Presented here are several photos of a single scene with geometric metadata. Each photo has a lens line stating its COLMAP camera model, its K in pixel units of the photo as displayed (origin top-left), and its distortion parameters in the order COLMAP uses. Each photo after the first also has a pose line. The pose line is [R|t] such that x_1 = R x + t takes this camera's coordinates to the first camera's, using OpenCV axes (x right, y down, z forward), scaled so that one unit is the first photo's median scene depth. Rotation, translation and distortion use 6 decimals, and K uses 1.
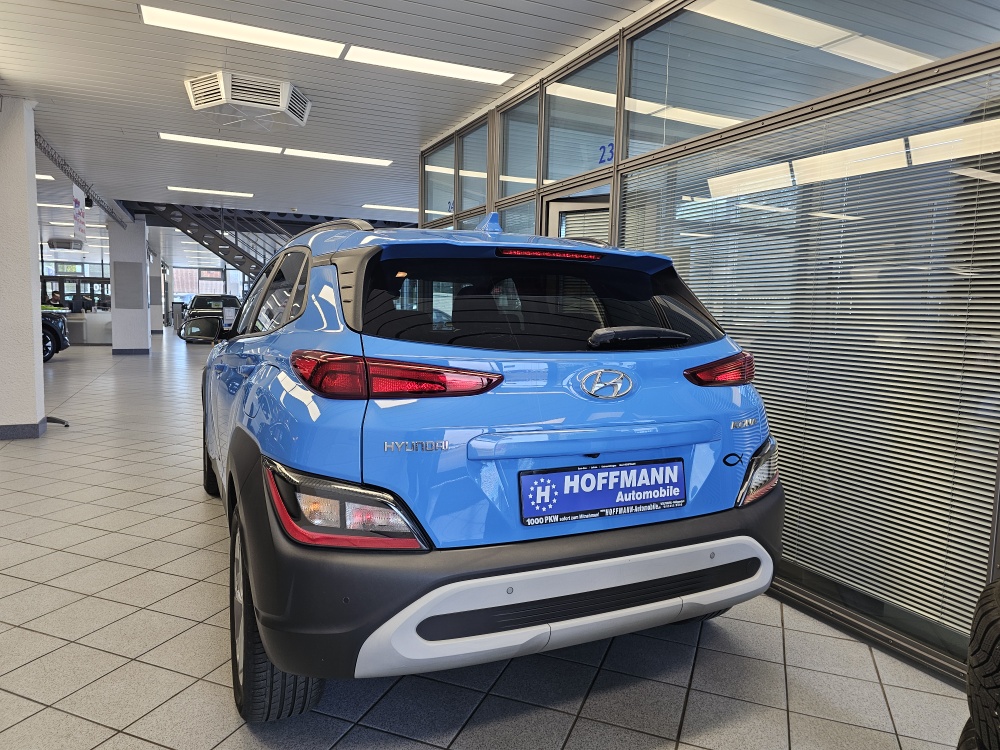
lens RADIAL K [[670.7, 0, 498.8], [0, 670.7, 369.1], [0, 0, 1]] dist [0.087600, -0.086707]
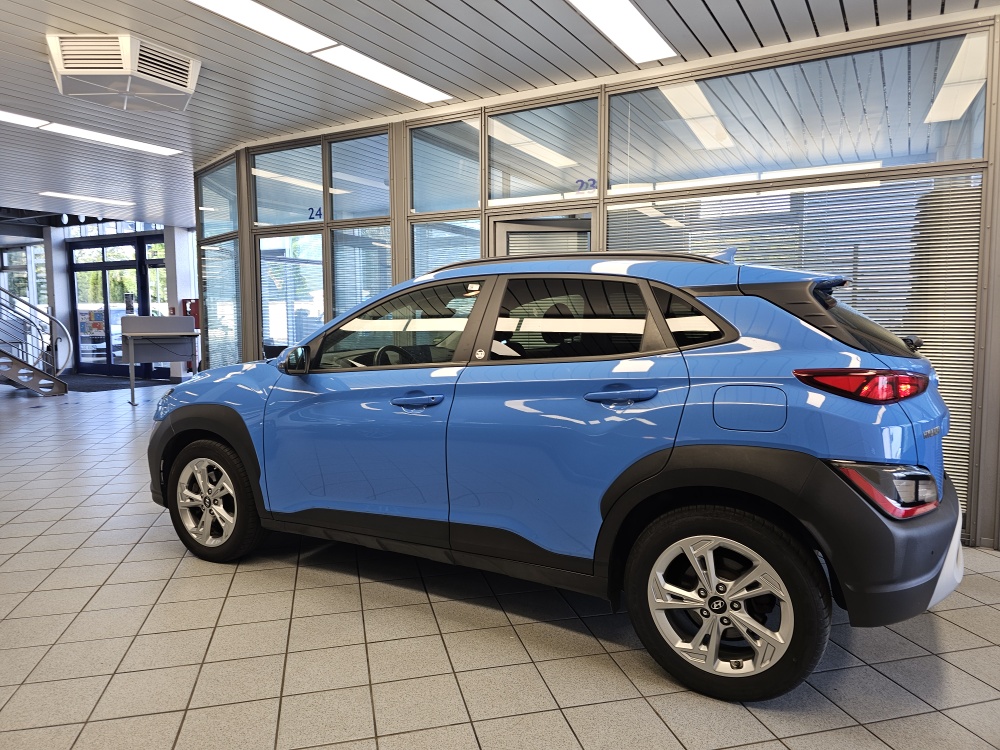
lens RADIAL K [[682.5, 0, 491.3], [0, 682.5, 369.7], [0, 0, 1]] dist [0.003146, -0.003971]
pose [[0.817353, -0.069318, 0.571952, -0.376001], [0.071886, 0.997248, 0.018132, -0.024254], [-0.571635, 0.026295, 0.820087, 0.087483]]
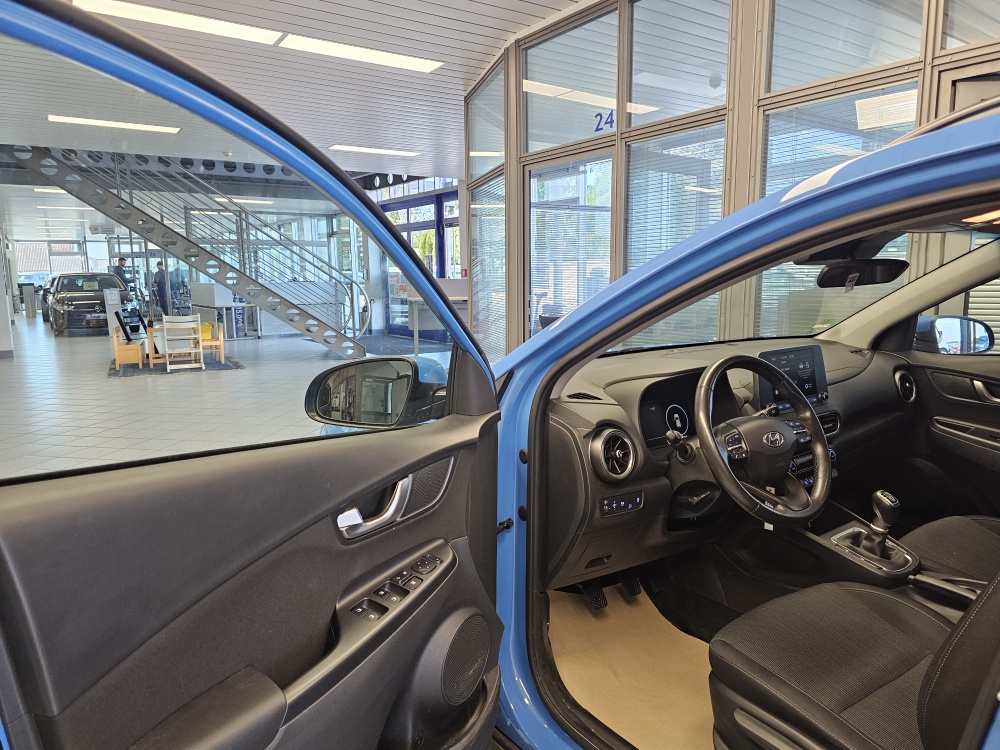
lens RADIAL K [[670.7, 0, 498.8], [0, 670.7, 369.1], [0, 0, 1]] dist [0.087600, -0.086707]
pose [[0.983090, -0.054291, 0.174889, -0.254738], [0.046002, 0.997633, 0.051106, -0.046840], [-0.177249, -0.042197, 0.983261, 0.351783]]
